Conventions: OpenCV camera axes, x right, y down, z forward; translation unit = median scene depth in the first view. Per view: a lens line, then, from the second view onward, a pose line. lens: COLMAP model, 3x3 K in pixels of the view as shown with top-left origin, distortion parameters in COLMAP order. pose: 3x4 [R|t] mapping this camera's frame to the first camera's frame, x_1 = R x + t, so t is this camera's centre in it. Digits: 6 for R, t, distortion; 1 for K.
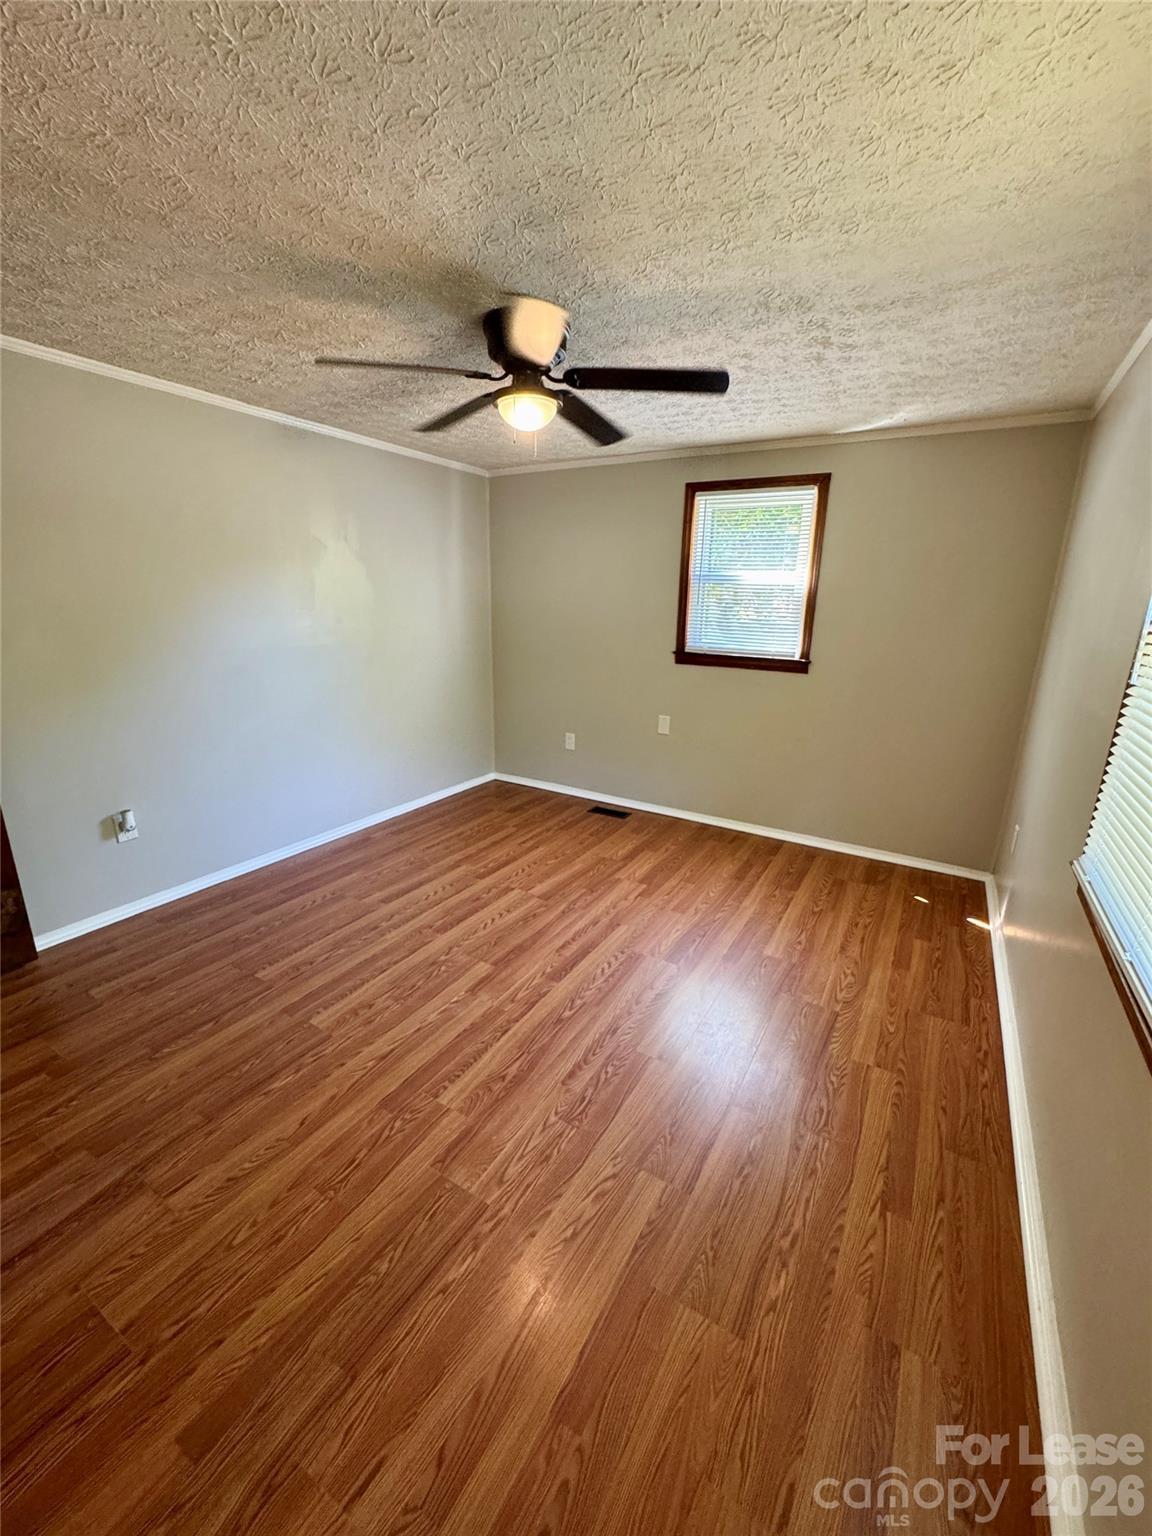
lens RADIAL K [[615.5, 0, 576.0], [0, 615.5, 768.0], [0, 0, 1]] dist [-0.000502, 0.000083]
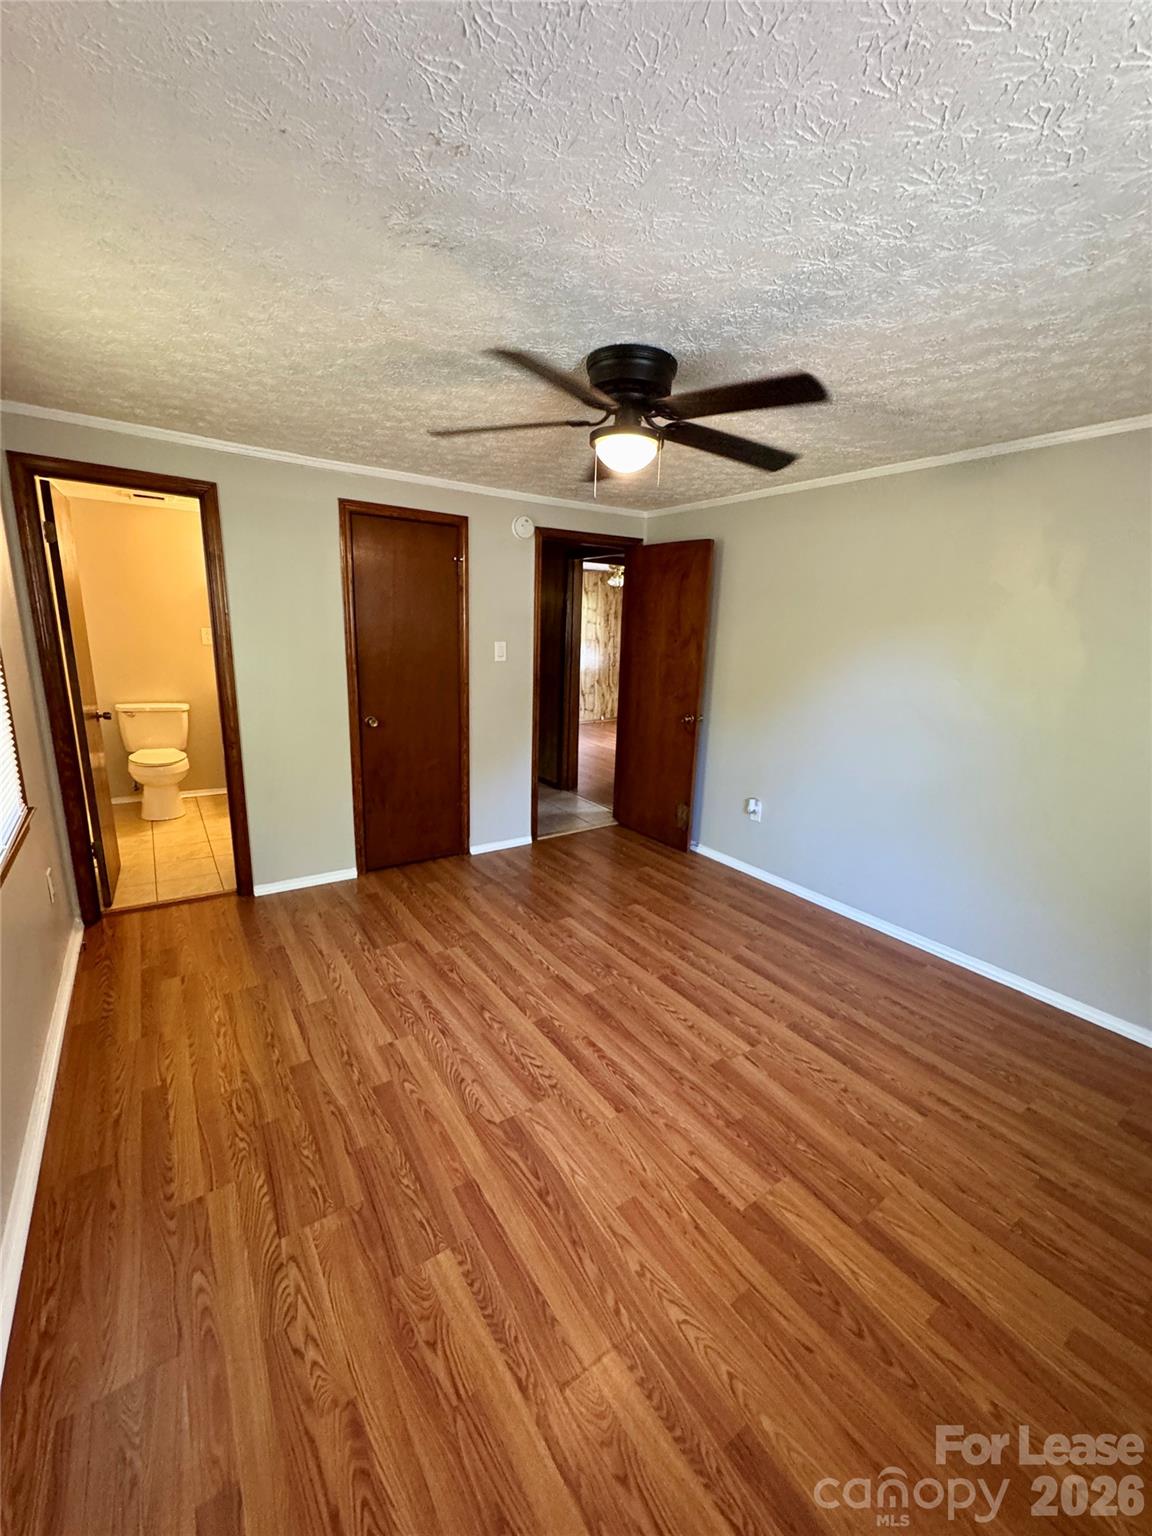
lens RADIAL K [[615.5, 0, 576.0], [0, 615.5, 768.0], [0, 0, 1]] dist [-0.000502, 0.000083]
pose [[-0.412661, 0.172552, -0.894392, 0.660128], [-0.283448, 0.908819, 0.306114, -0.302343], [0.865660, 0.379835, -0.326125, 1.068007]]
